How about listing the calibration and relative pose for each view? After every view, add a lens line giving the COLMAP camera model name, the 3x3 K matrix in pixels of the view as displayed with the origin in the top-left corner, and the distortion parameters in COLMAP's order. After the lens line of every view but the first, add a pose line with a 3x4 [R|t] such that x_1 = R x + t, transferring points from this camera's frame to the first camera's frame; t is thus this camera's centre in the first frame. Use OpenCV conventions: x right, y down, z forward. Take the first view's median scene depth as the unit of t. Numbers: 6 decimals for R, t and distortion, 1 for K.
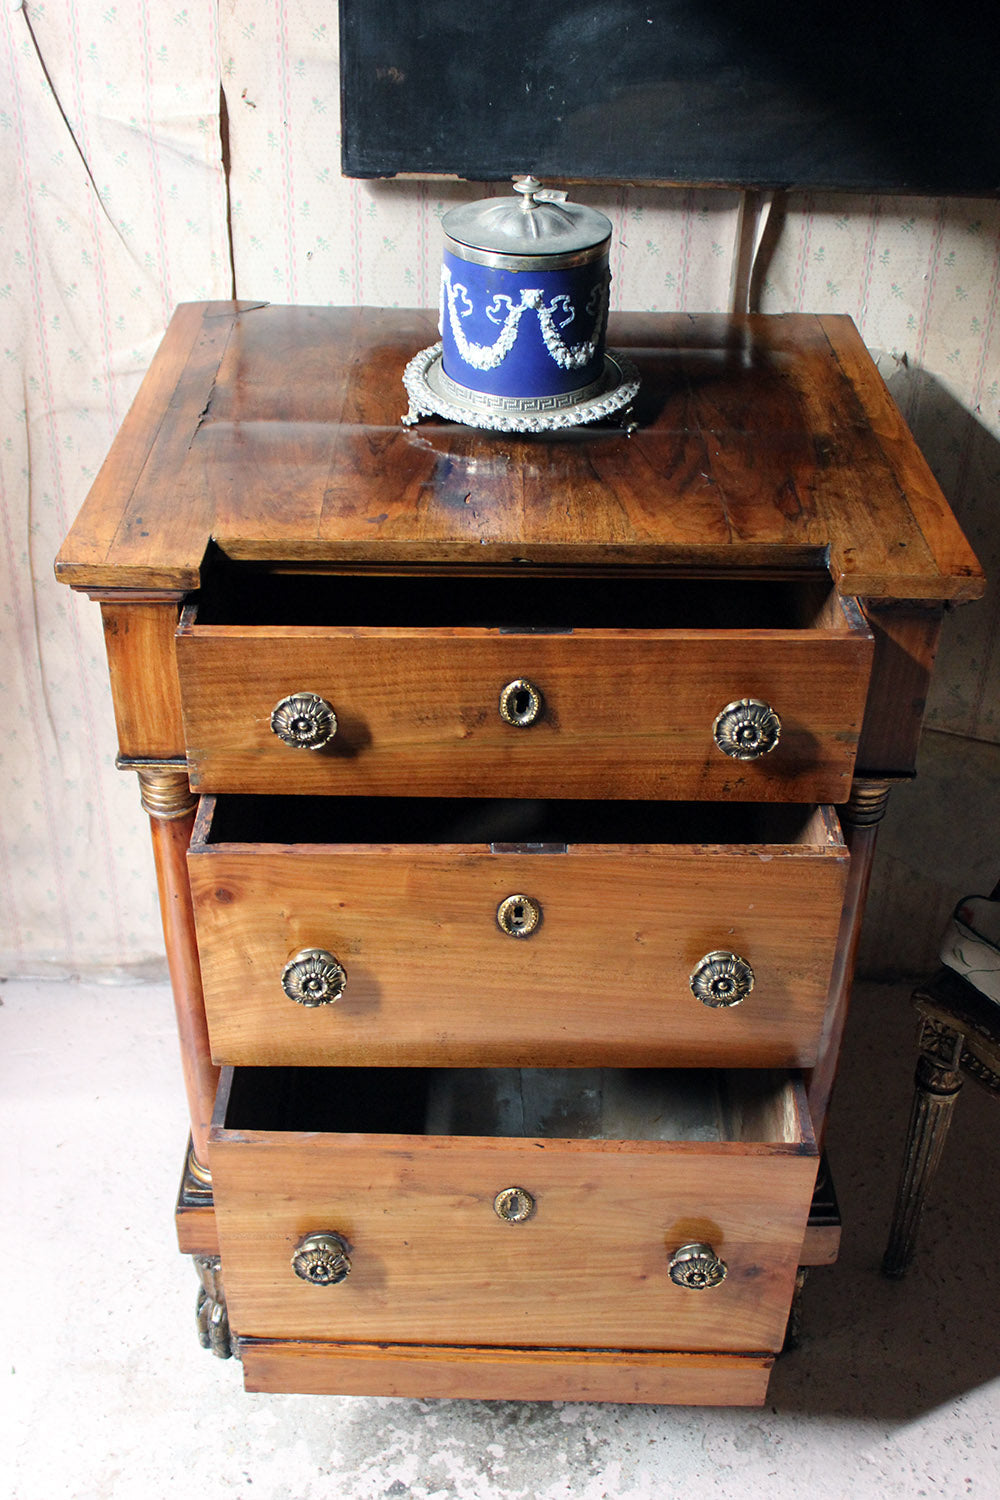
lens RADIAL K [[1638.5, 0, 504.7], [0, 1638.5, 734.7], [0, 0, 1]] dist [-0.080464, 0.000000]
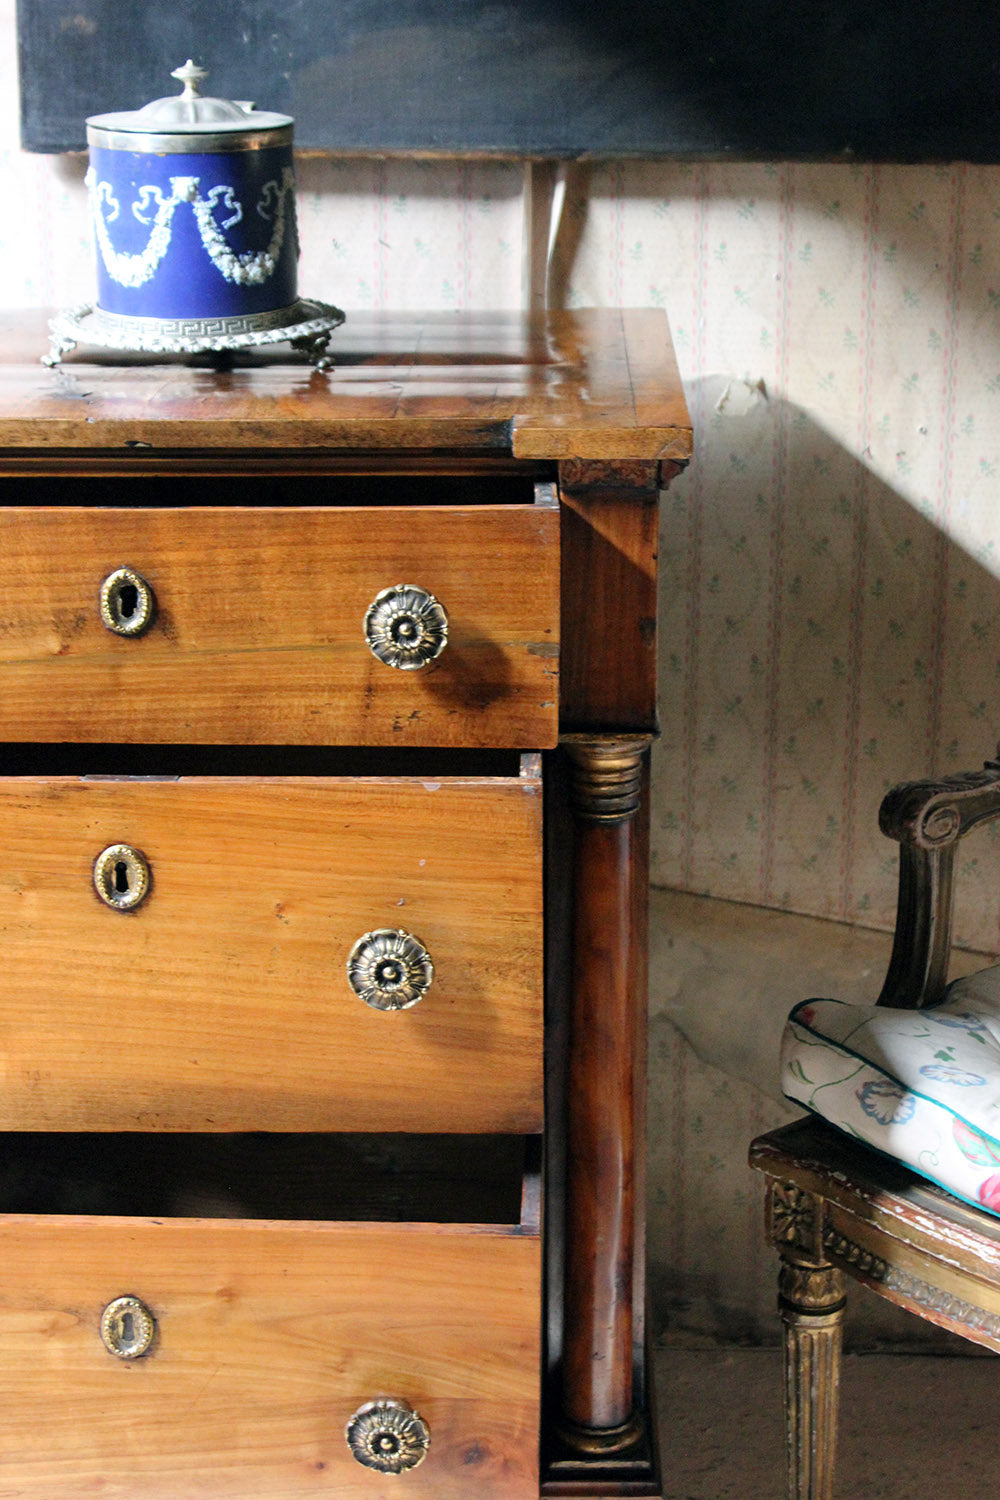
lens RADIAL K [[2638.6, 0, 500.7], [0, 2638.6, 712.0], [0, 0, 1]] dist [0.002270, 0.000000]
pose [[0.999618, -0.011077, -0.025323, 0.205090], [0.003061, 0.954912, -0.296872, 0.378952], [0.027470, 0.296681, 0.954581, -0.192554]]
